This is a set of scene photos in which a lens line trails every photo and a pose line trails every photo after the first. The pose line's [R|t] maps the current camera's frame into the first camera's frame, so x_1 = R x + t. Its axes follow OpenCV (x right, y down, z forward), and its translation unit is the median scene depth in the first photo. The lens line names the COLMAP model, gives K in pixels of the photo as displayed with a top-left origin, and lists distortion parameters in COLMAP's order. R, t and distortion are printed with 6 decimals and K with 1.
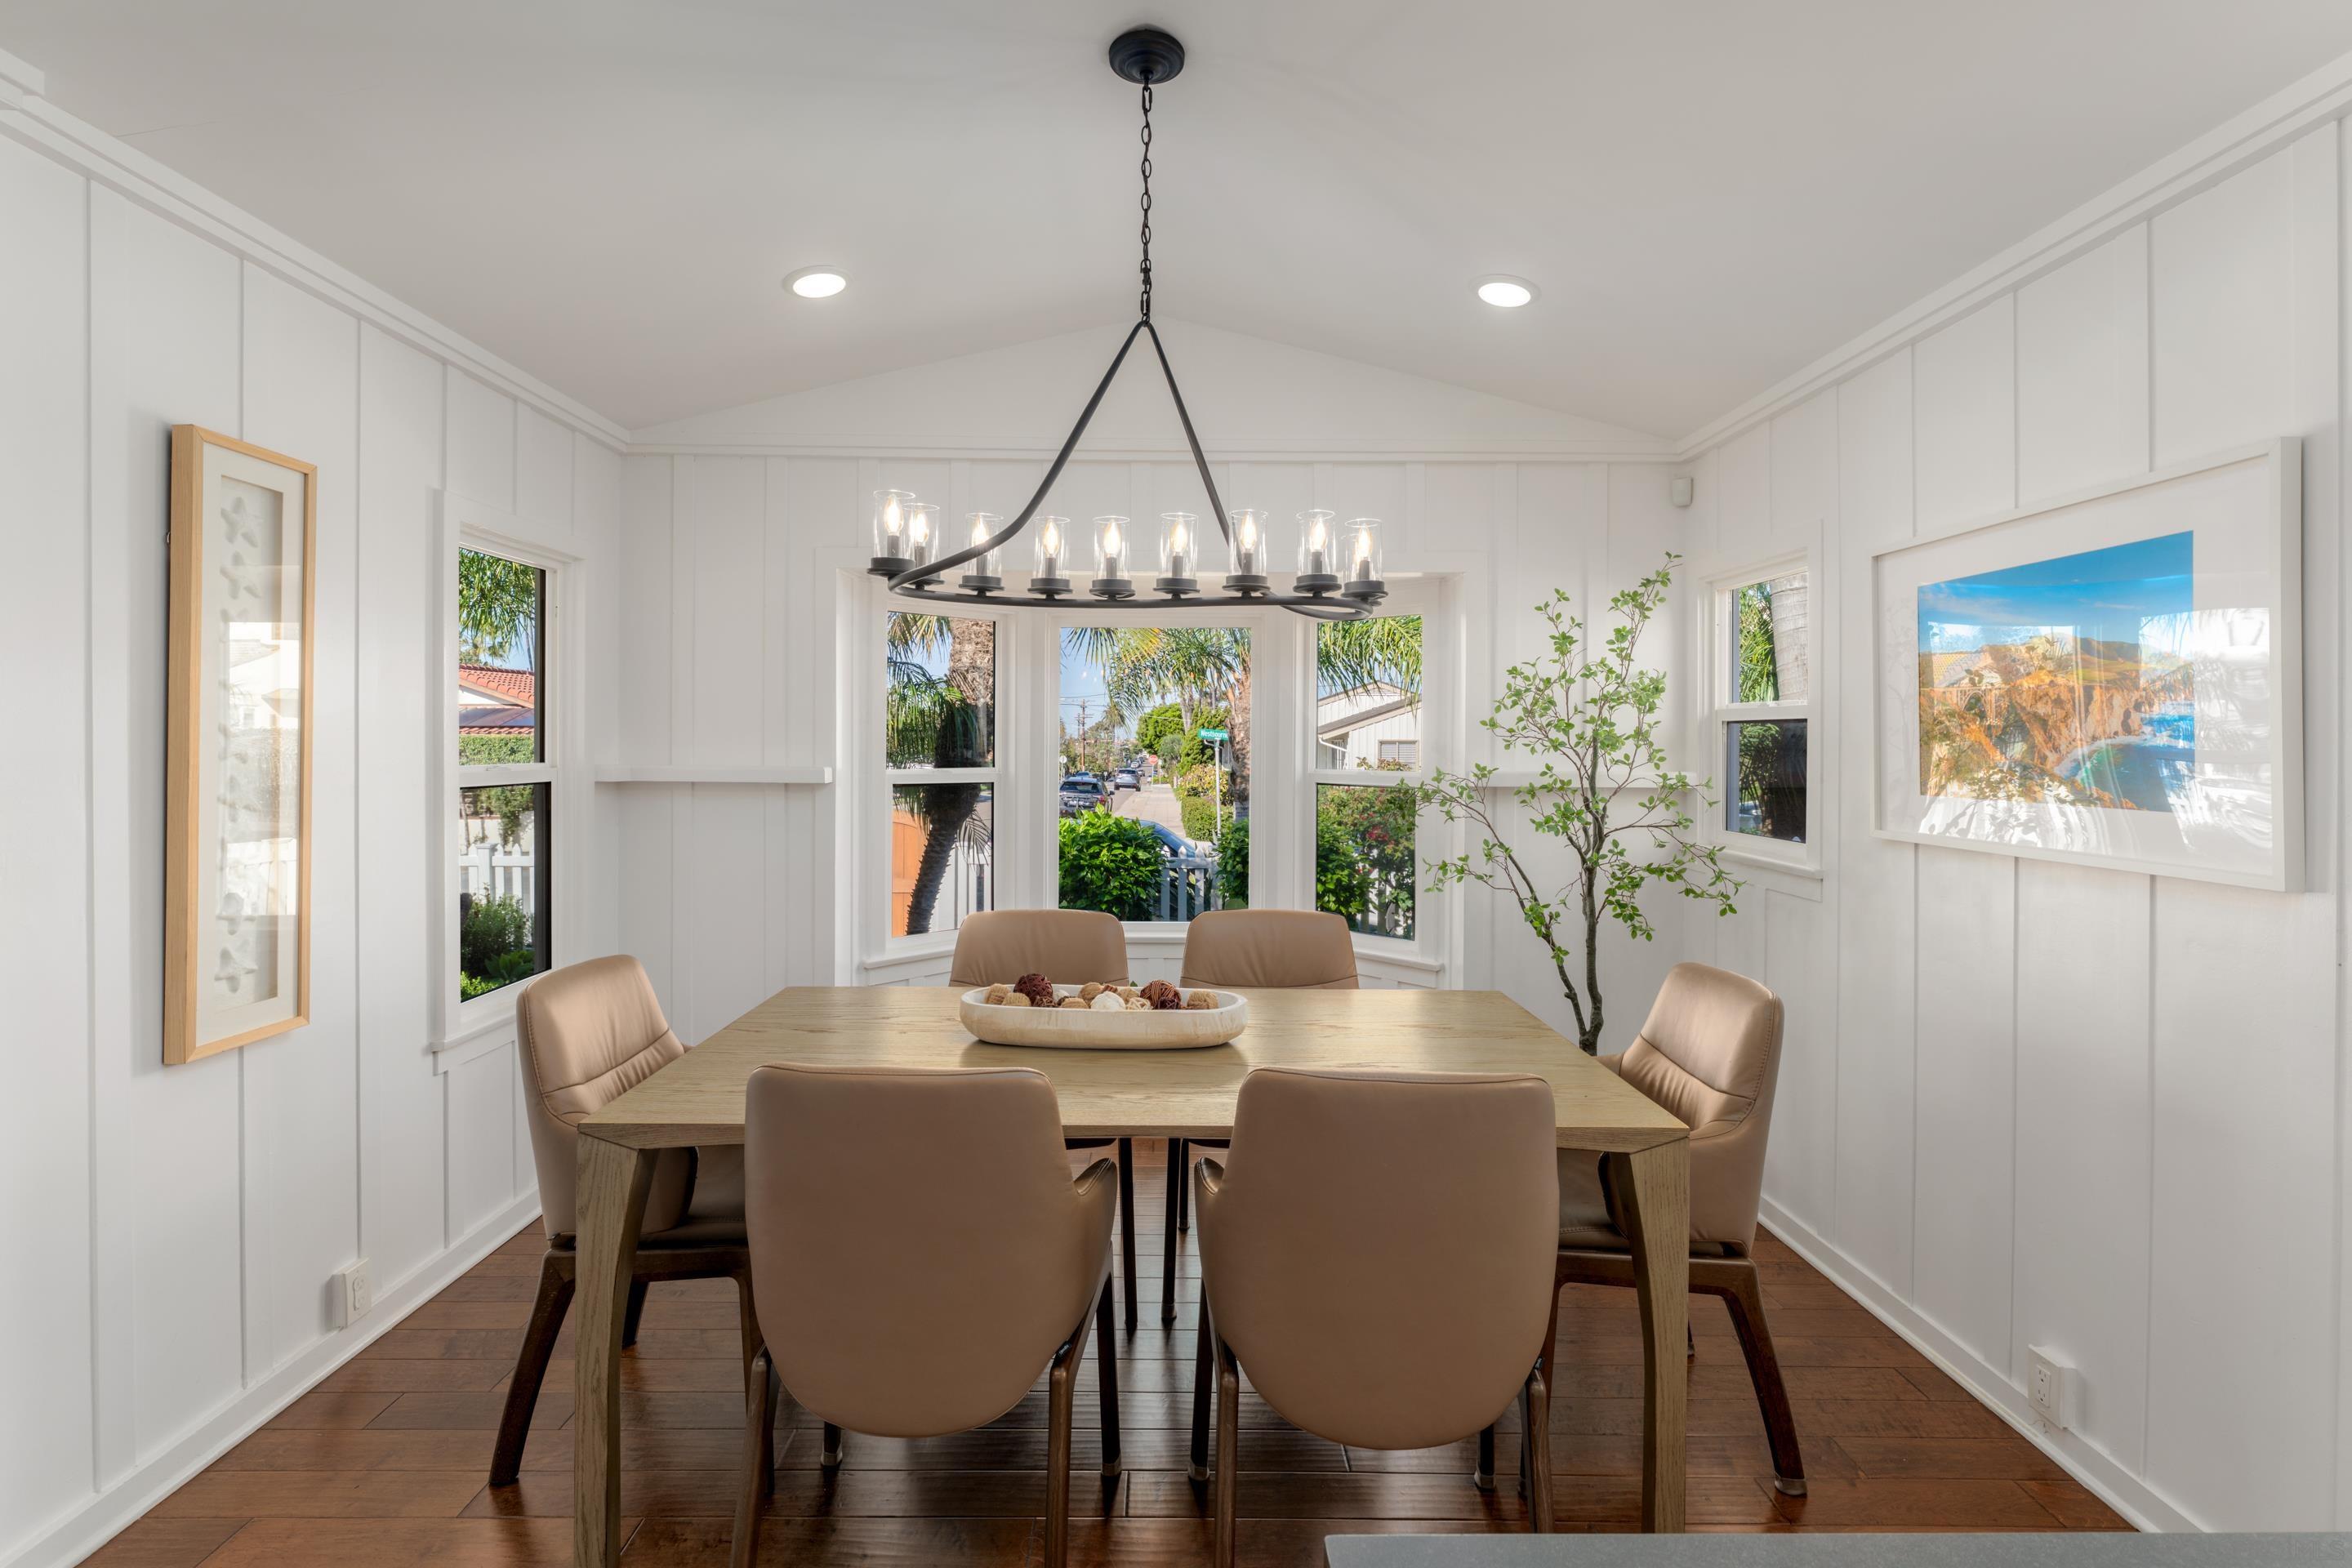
lens RADIAL K [[1092.9, 0, 1175.1], [0, 1092.9, 742.0], [0, 0, 1]] dist [-0.001407, -0.000488]
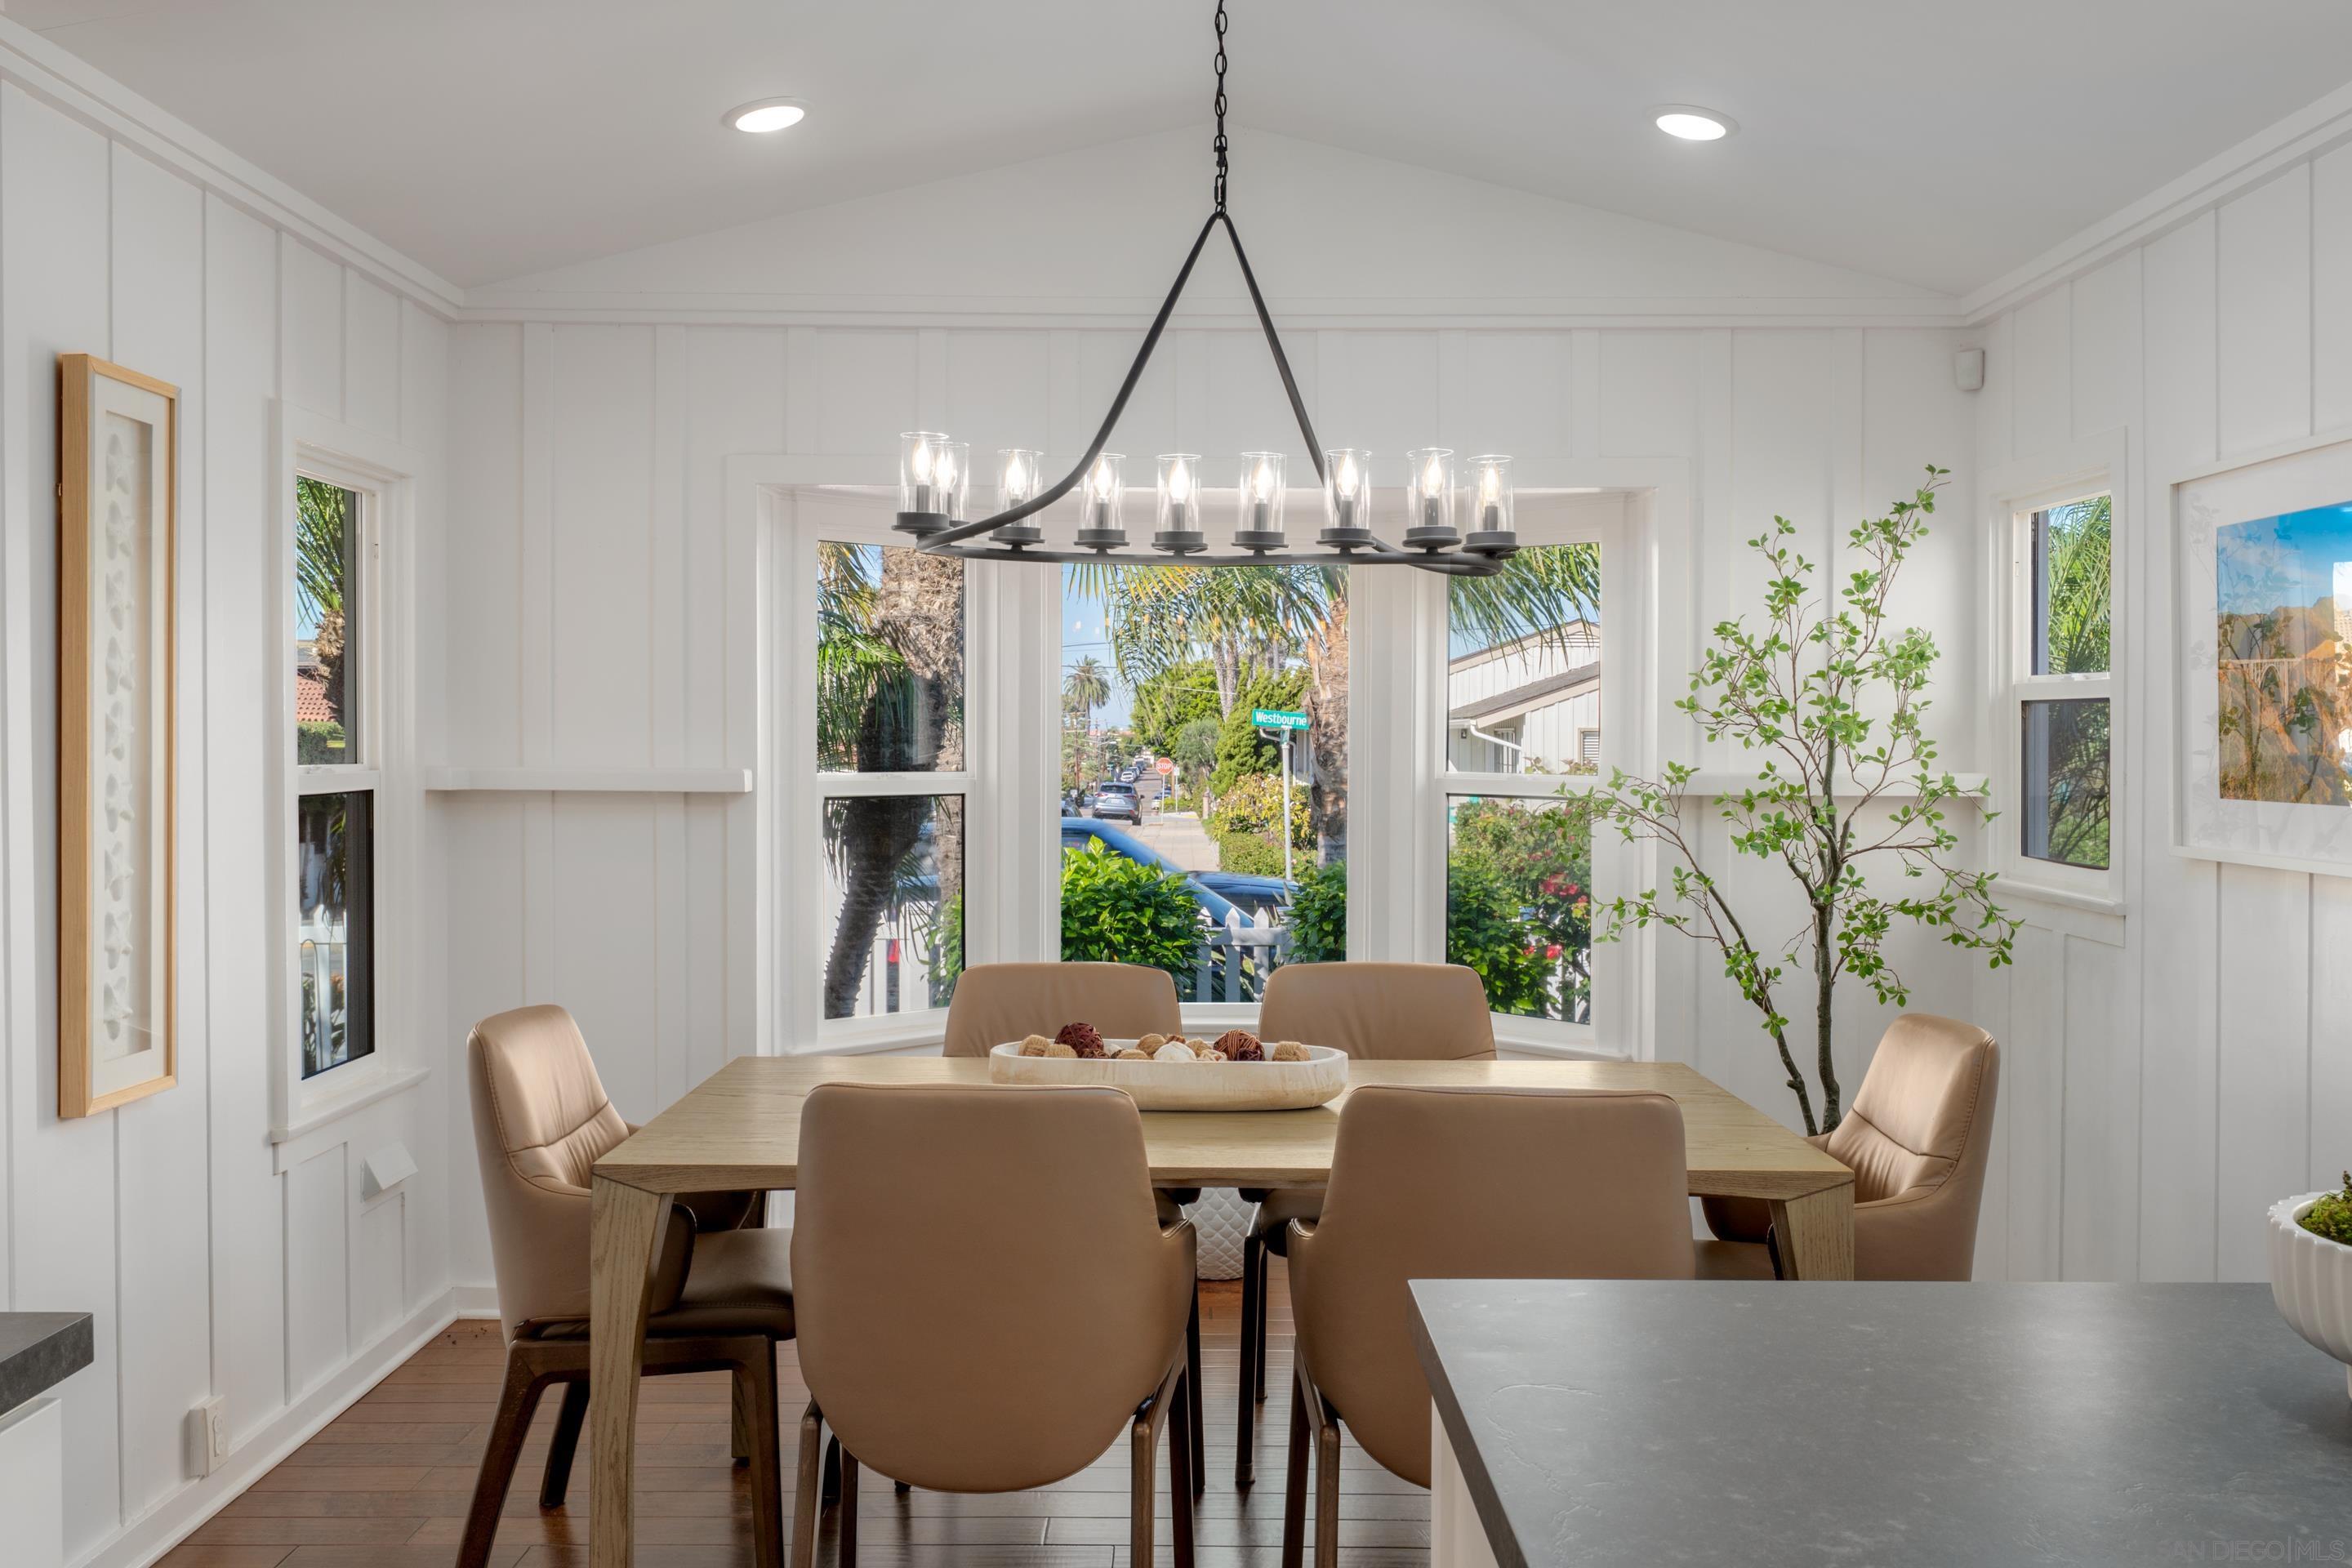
lens RADIAL K [[2143.0, 0, 1240.0], [0, 2143.0, 774.5], [0, 0, 1]] dist [0.008388, 0.010465]
pose [[0.999799, -0.002780, 0.019845, -0.030541], [0.002400, 0.999813, 0.019168, 0.000863], [-0.019894, -0.019116, 0.999619, -0.402155]]
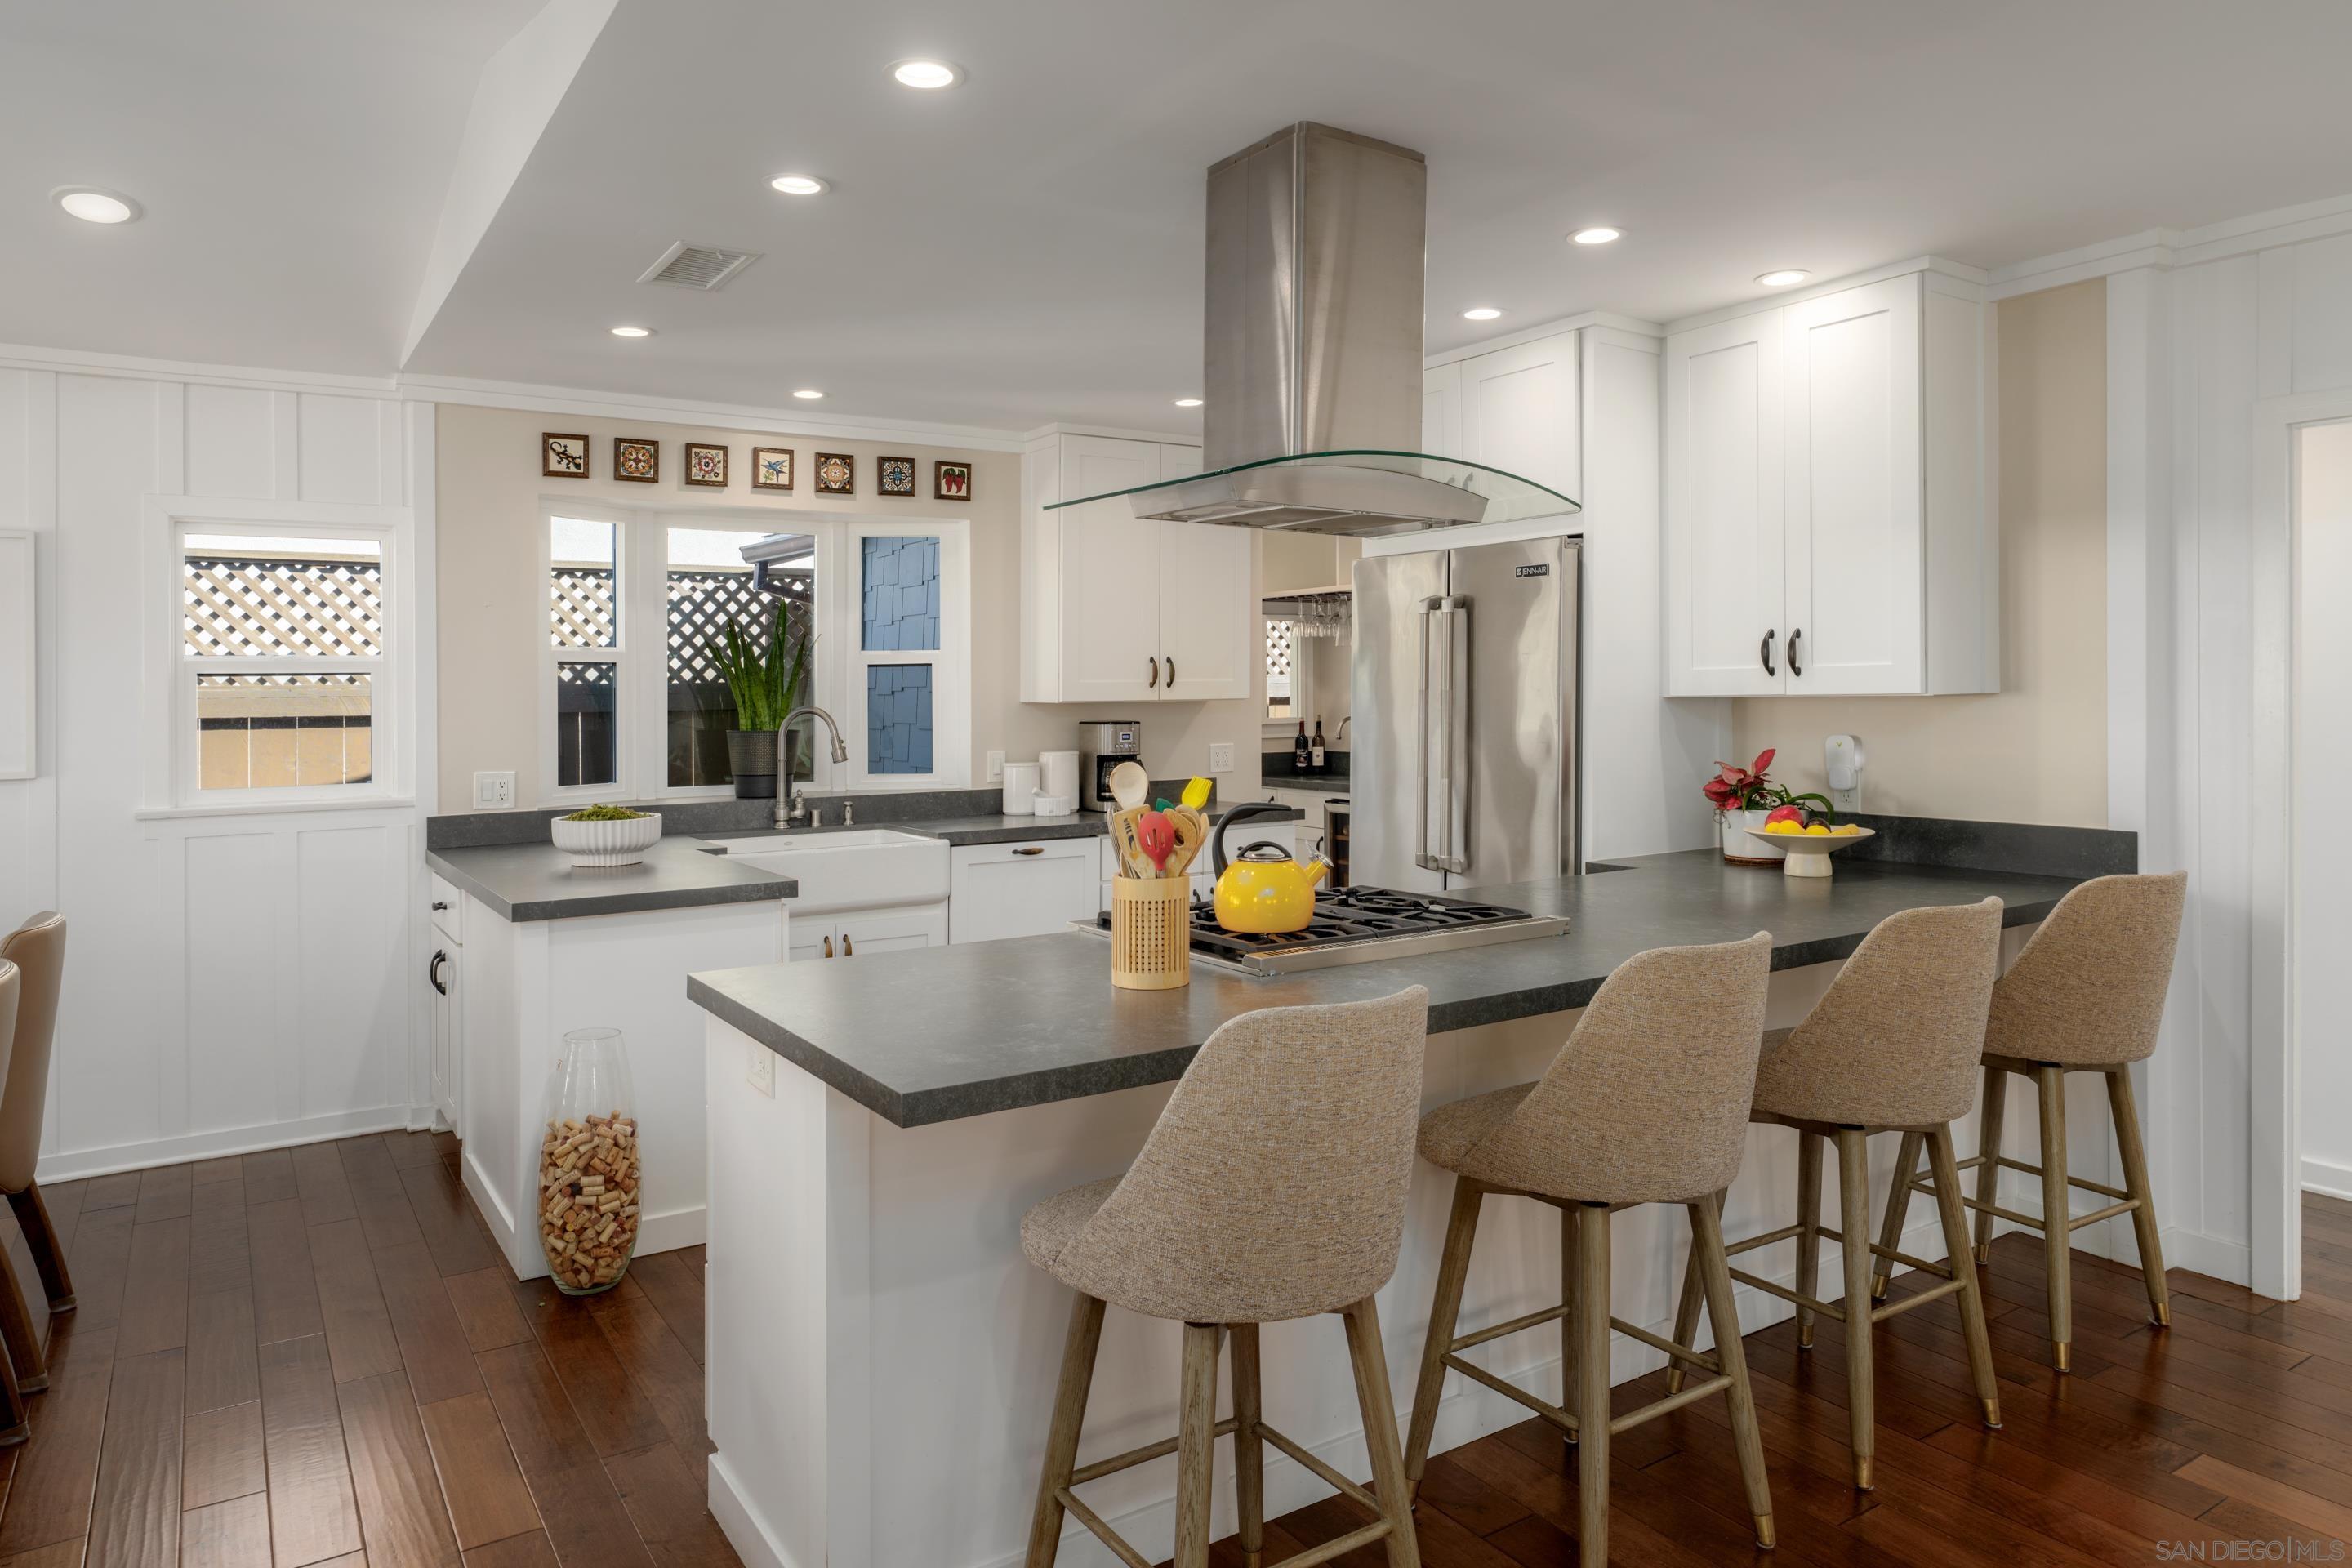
lens RADIAL K [[1495.3, 0, 1174.8], [0, 1495.3, 681.8], [0, 0, 1]] dist [0.002761, 0.001101]
pose [[-0.542196, 0.007434, 0.840219, -1.122845], [0.008864, 0.999956, -0.003127, -0.000120], [-0.840205, 0.005752, -0.542238, 0.395163]]
